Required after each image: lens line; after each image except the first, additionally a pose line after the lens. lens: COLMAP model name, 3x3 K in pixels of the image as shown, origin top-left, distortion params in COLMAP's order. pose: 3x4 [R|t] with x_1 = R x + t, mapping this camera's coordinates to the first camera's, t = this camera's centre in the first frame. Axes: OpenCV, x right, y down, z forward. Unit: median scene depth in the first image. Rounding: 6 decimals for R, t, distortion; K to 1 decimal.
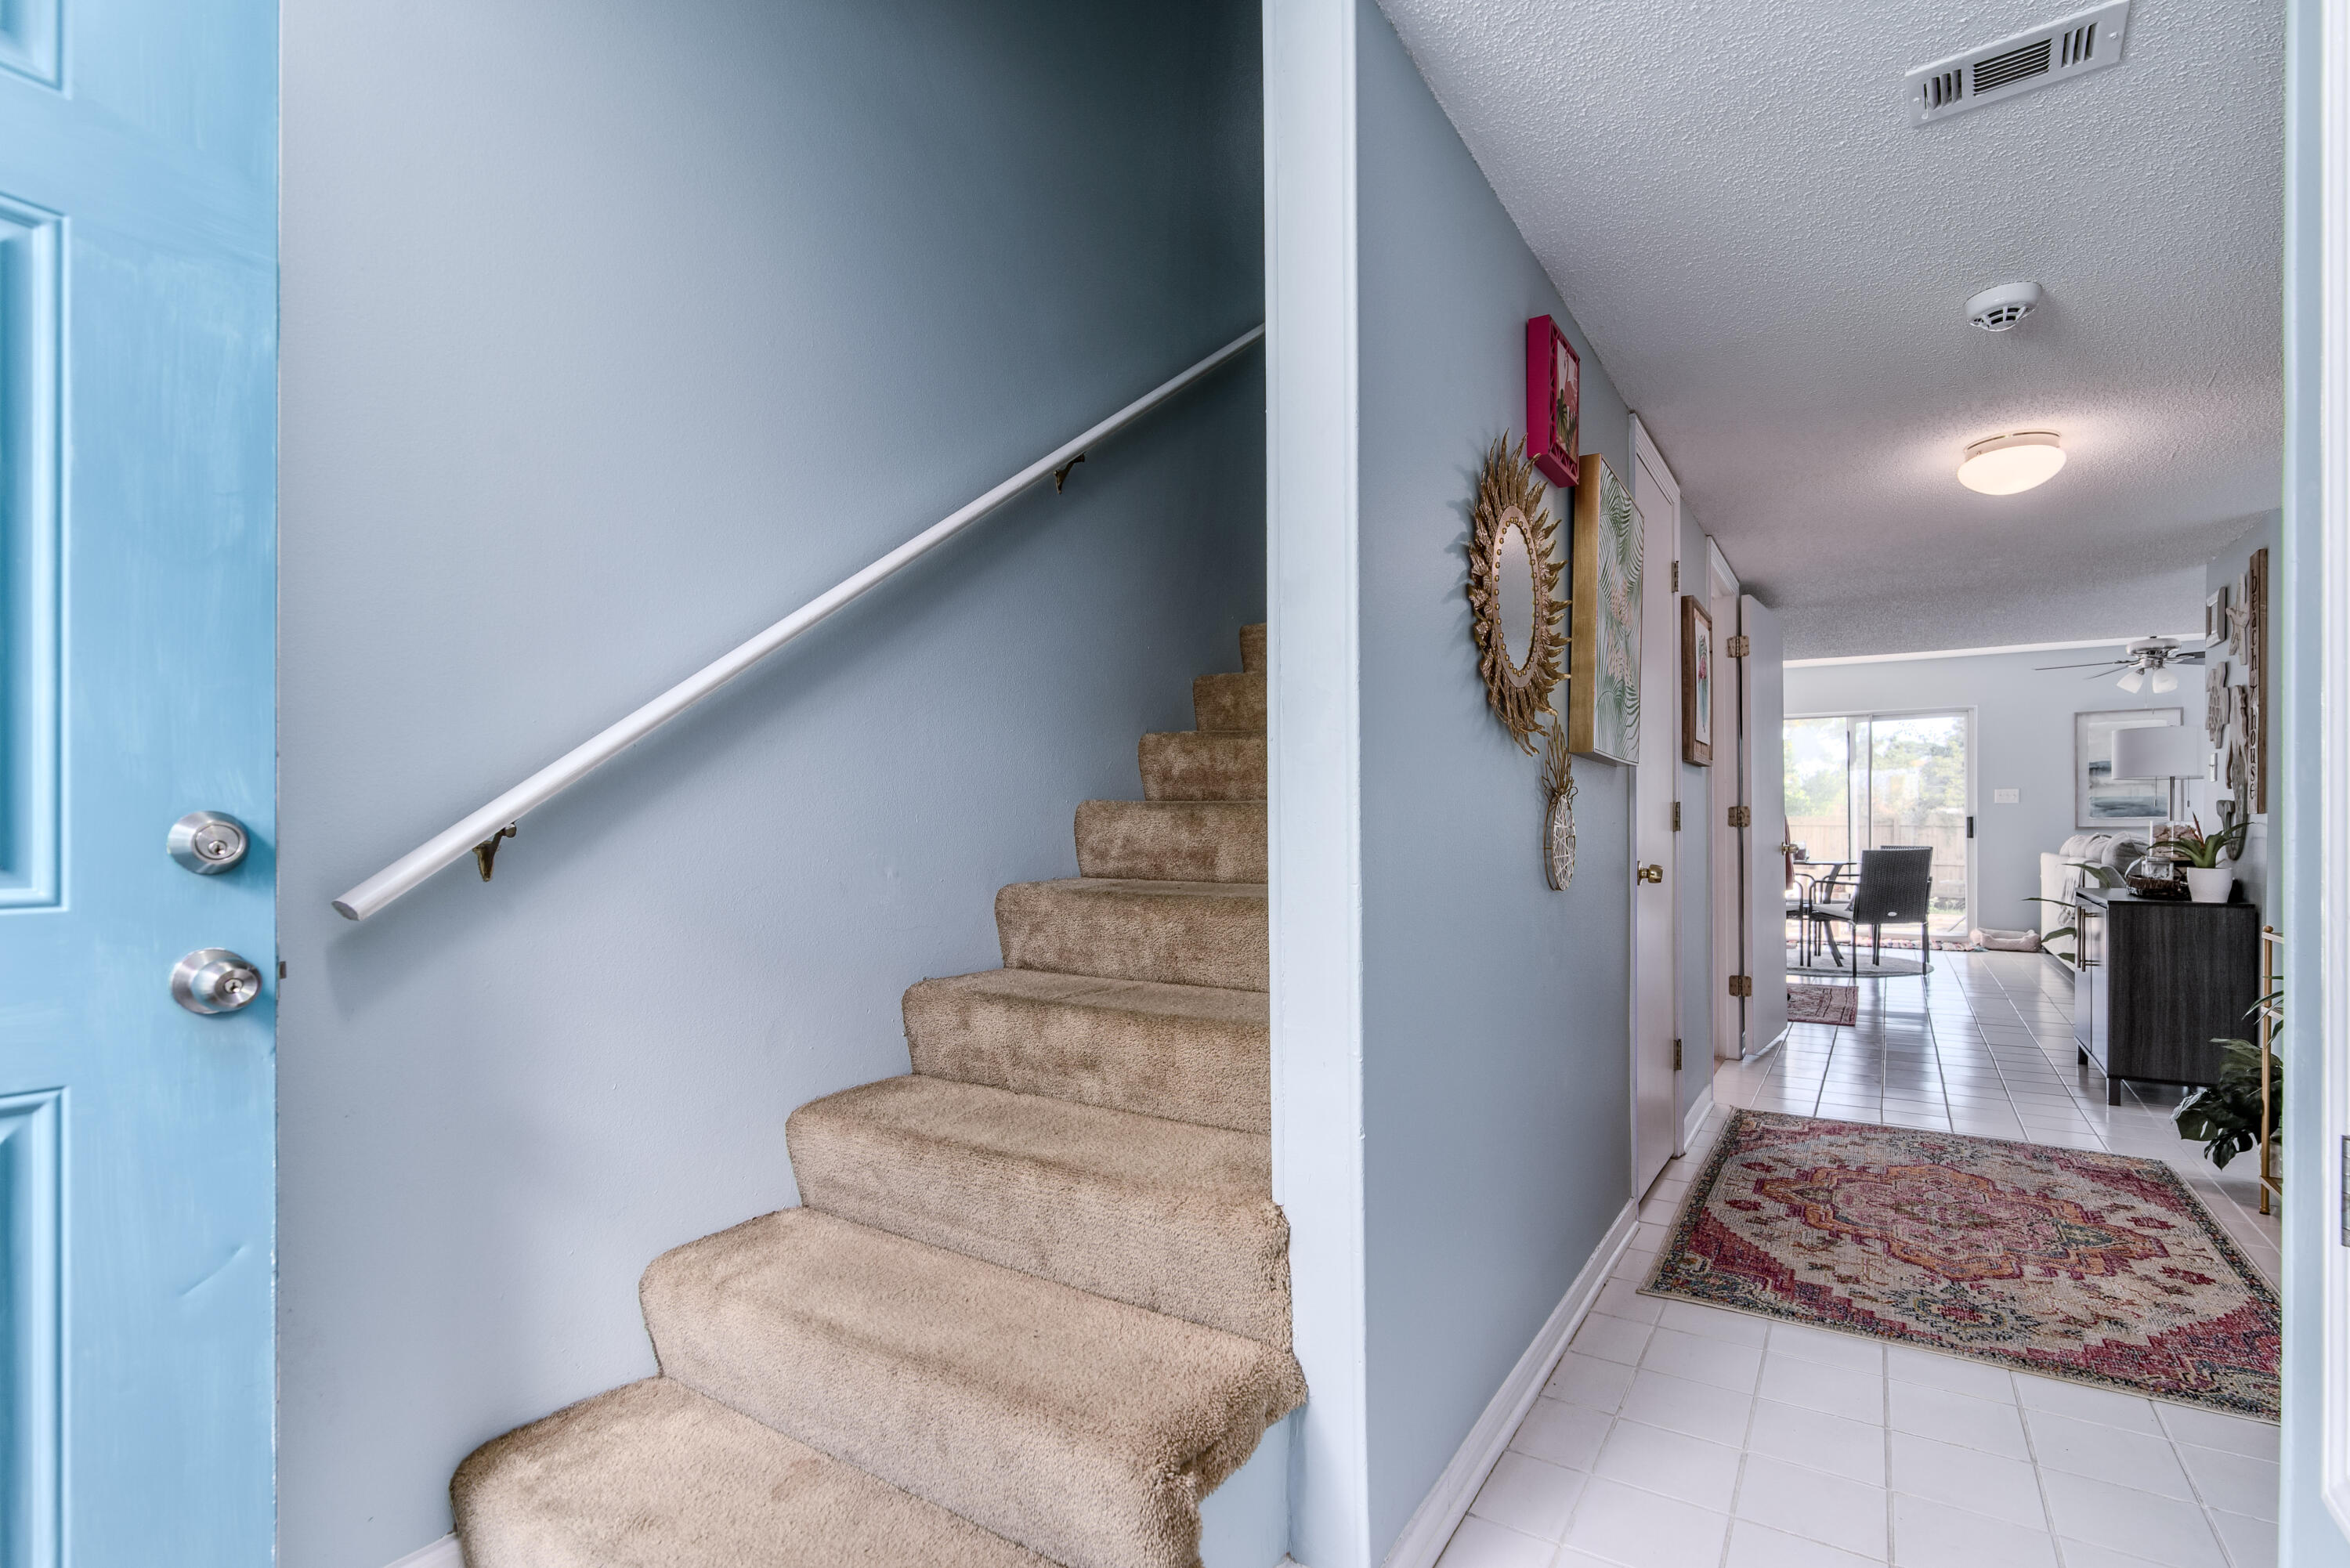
lens RADIAL K [[1081.3, 0, 1200.6], [0, 1081.3, 823.1], [0, 0, 1]] dist [-0.005347, 0.000232]
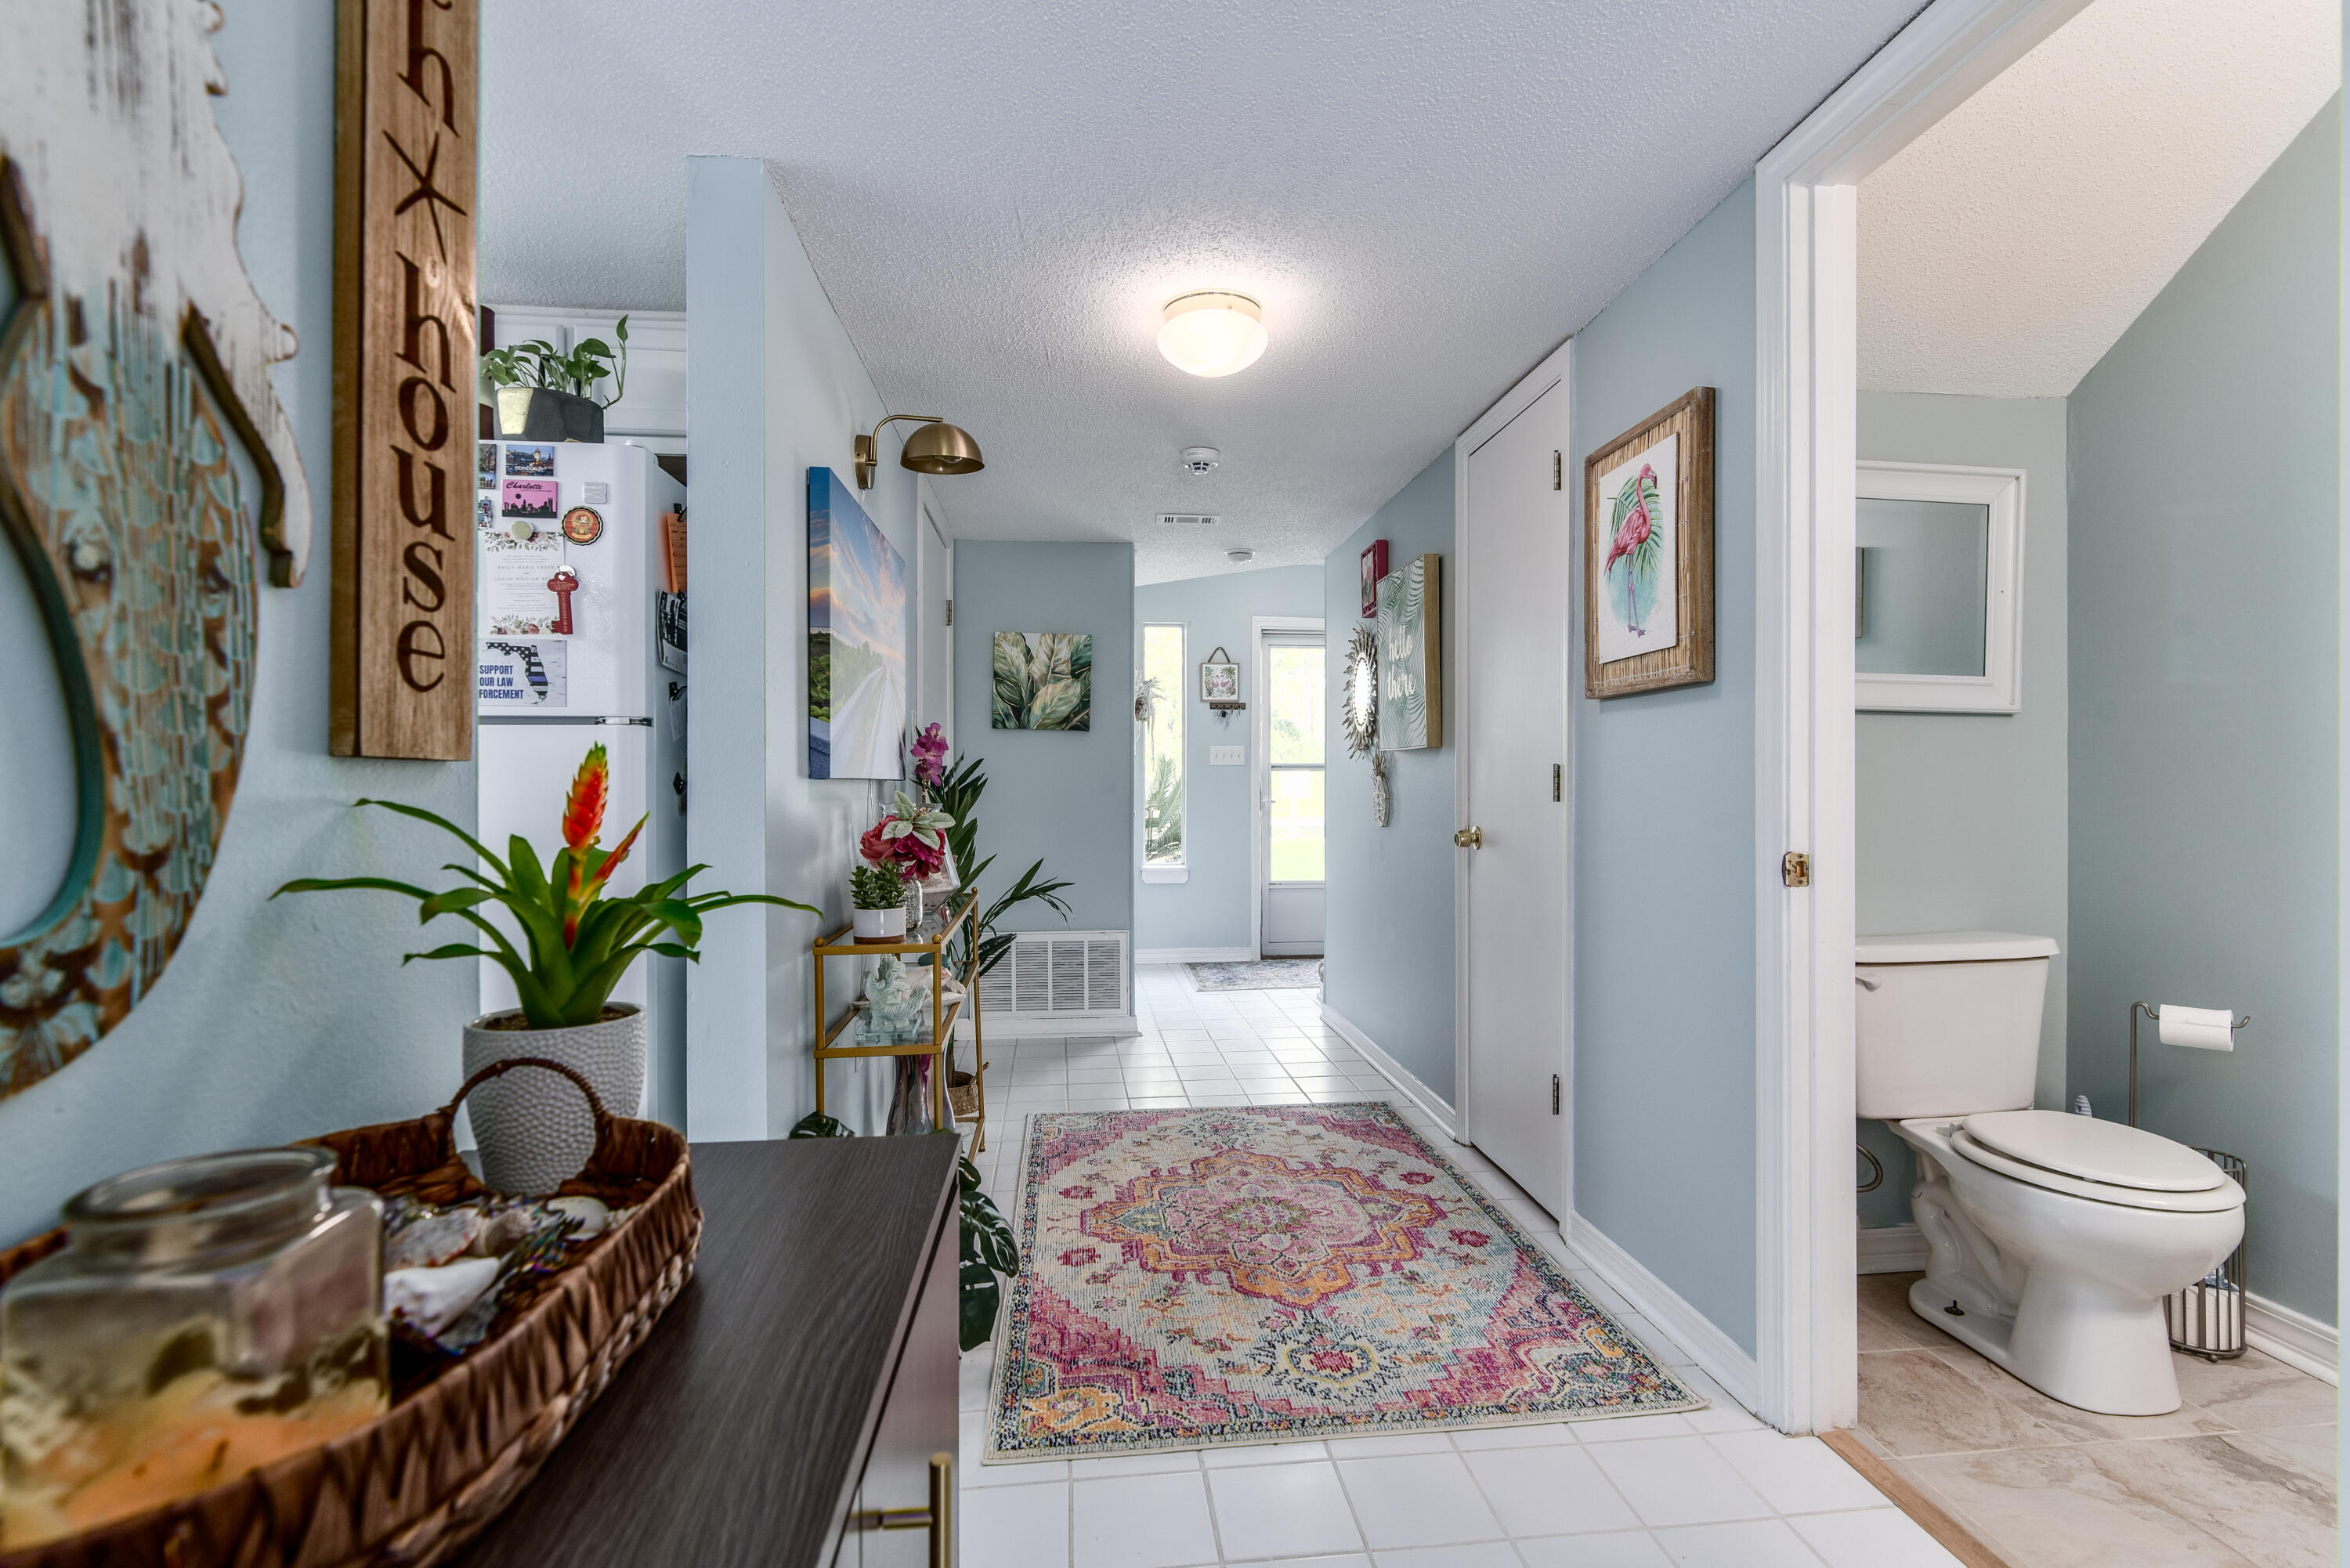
lens RADIAL K [[1081.3, 0, 1201.7], [0, 1081.3, 788.3], [0, 0, 1]] dist [-0.005347, 0.000232]
pose [[-0.773453, 0.002339, -0.633849, 0.972203], [0.003505, 0.999994, -0.000586, -0.002983], [0.633844, -0.002675, -0.773456, 1.243535]]
